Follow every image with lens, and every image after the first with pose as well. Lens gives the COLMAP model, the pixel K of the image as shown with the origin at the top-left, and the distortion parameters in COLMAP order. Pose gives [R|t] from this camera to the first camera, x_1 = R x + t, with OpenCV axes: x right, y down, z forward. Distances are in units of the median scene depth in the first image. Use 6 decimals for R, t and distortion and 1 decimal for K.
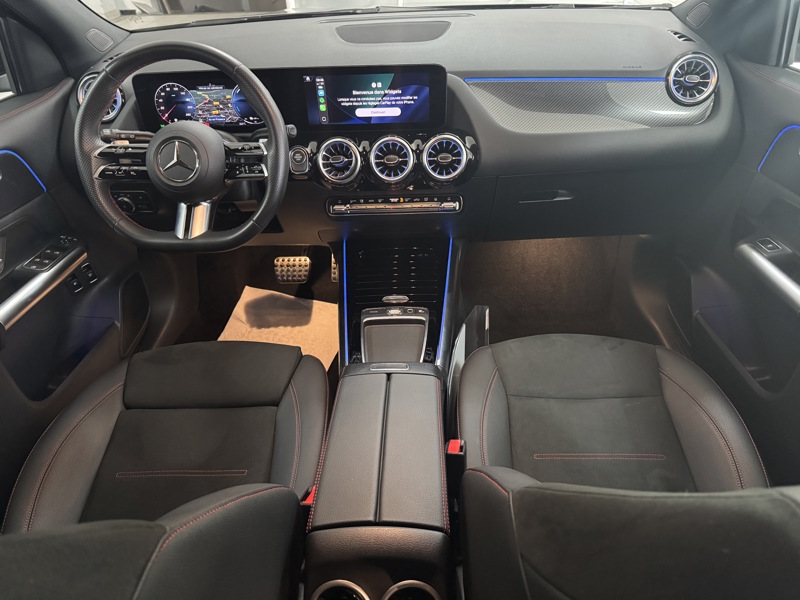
lens RADIAL K [[566.4, 0, 400.0], [0, 566.4, 300.0], [0, 0, 1]] dist [0.094654, -0.164231]
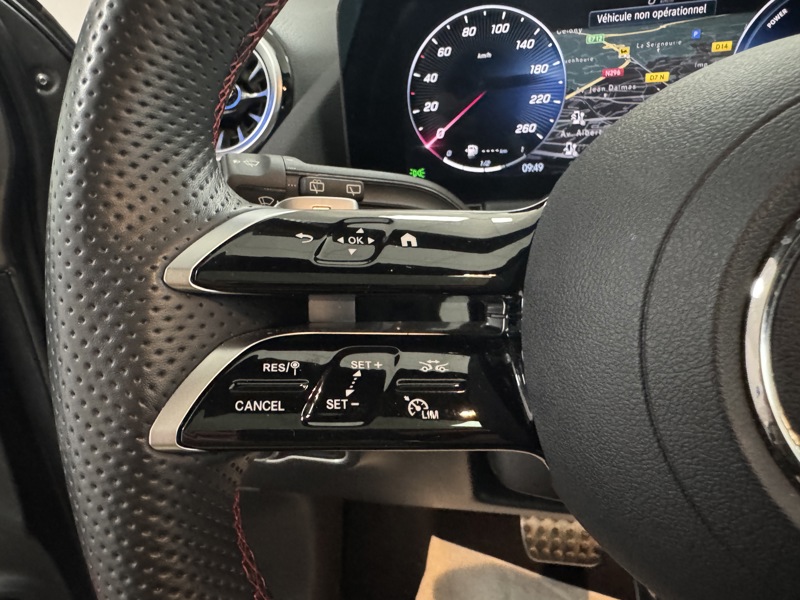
lens RADIAL K [[560.3, 0, 361.2], [0, 560.3, 293.1], [0, 0, 1]] dist [0.028032, -0.018433]
pose [[0.987671, 0.024168, -0.154664, -0.414515], [-0.055976, 0.977212, -0.204753, -0.197762], [0.146191, 0.210886, 0.966517, 0.778470]]
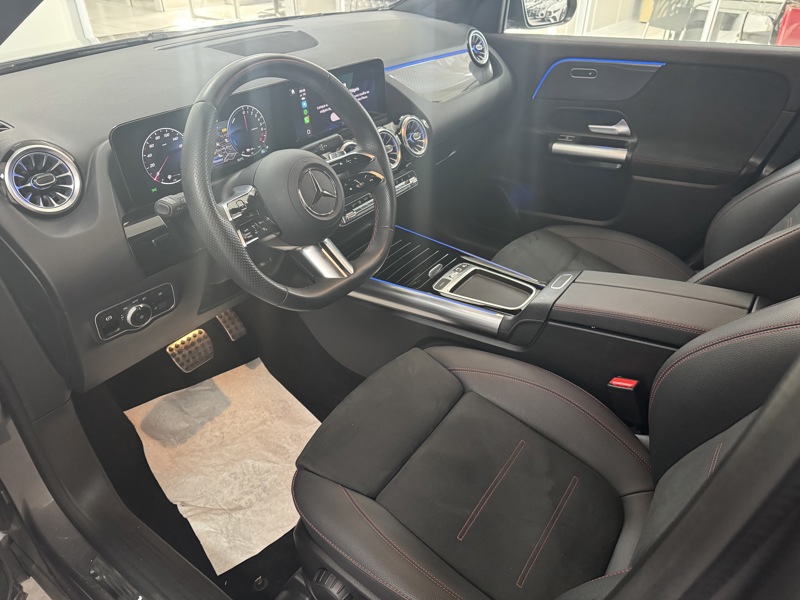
lens RADIAL K [[566.4, 0, 400.0], [0, 566.4, 300.0], [0, 0, 1]] dist [0.094654, -0.164231]
pose [[0.545712, -0.424023, 0.722774, -0.868068], [0.468412, 0.869545, 0.156465, -0.155692], [-0.694830, 0.253172, 0.673139, 0.339016]]
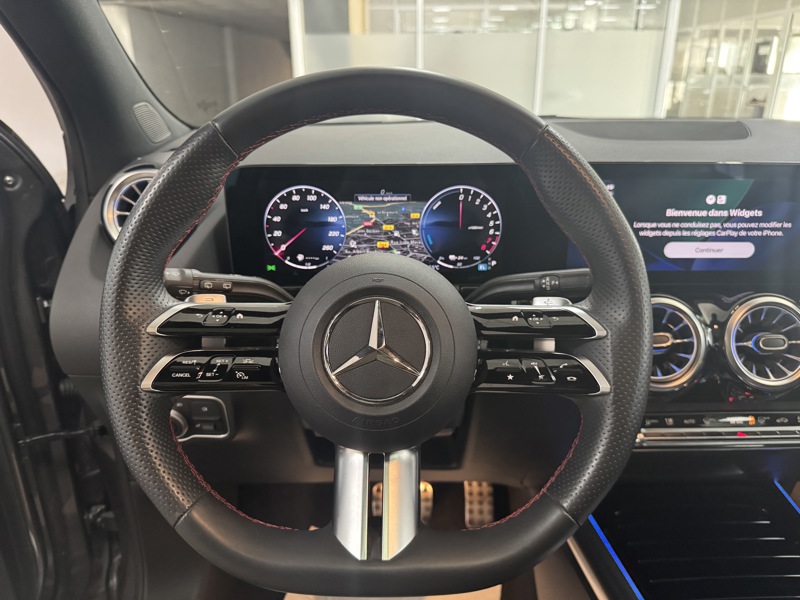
lens RADIAL K [[566.4, 0, 400.0], [0, 566.4, 300.0], [0, 0, 1]] dist [0.094654, -0.164231]
pose [[0.998056, 0.022372, 0.058165, -0.344054], [-0.005946, 0.963267, -0.268478, -0.150140], [-0.062035, 0.267610, 0.961528, 0.546197]]
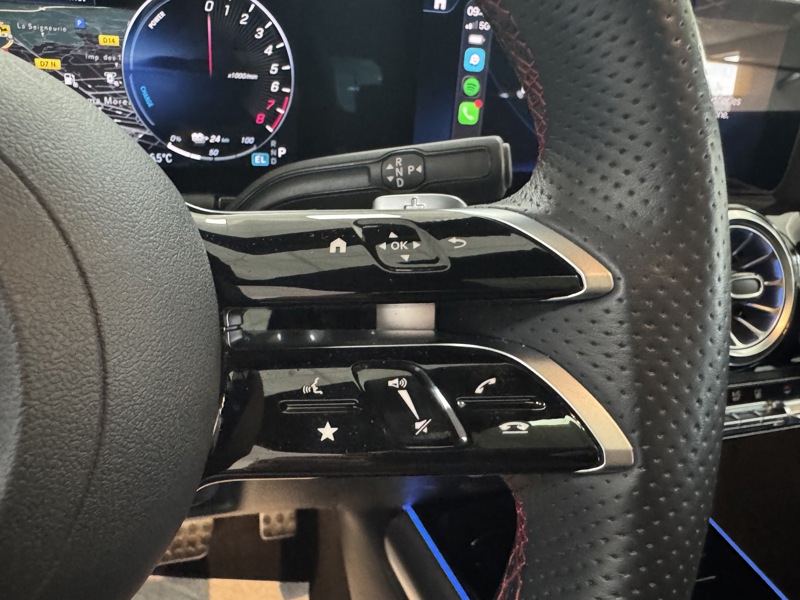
lens RADIAL K [[565.3, 0, 353.9], [0, 565.3, 295.0], [0, 0, 1]] dist [-0.001809, 0.000368]
pose [[0.947300, -0.024312, 0.319425, -0.284010], [0.085168, 0.980345, -0.177963, -0.205361], [-0.308820, 0.195789, 0.930751, 0.784192]]
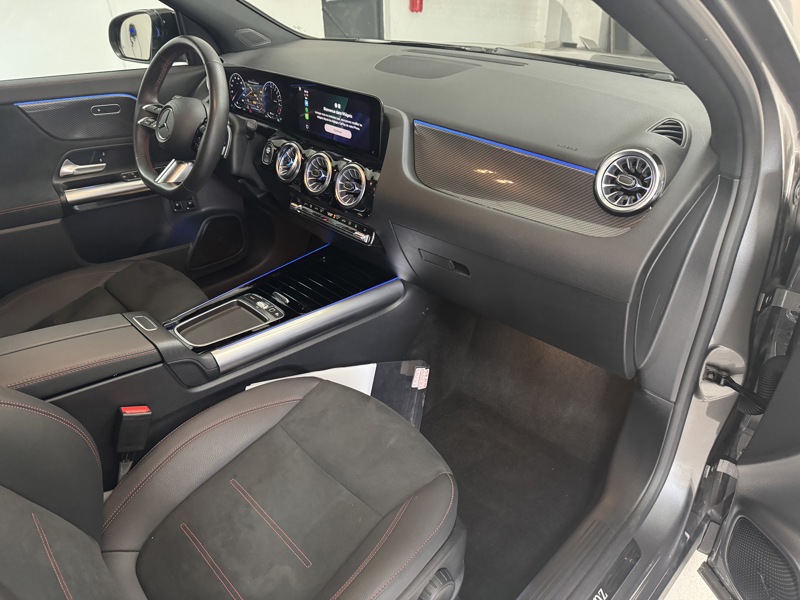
lens RADIAL K [[566.4, 0, 400.0], [0, 566.4, 300.0], [0, 0, 1]] dist [0.094654, -0.164231]
pose [[0.721946, 0.389173, -0.572135, 0.781811], [-0.422777, 0.902650, 0.080514, -0.182288], [0.547772, 0.183758, 0.816198, 0.259484]]
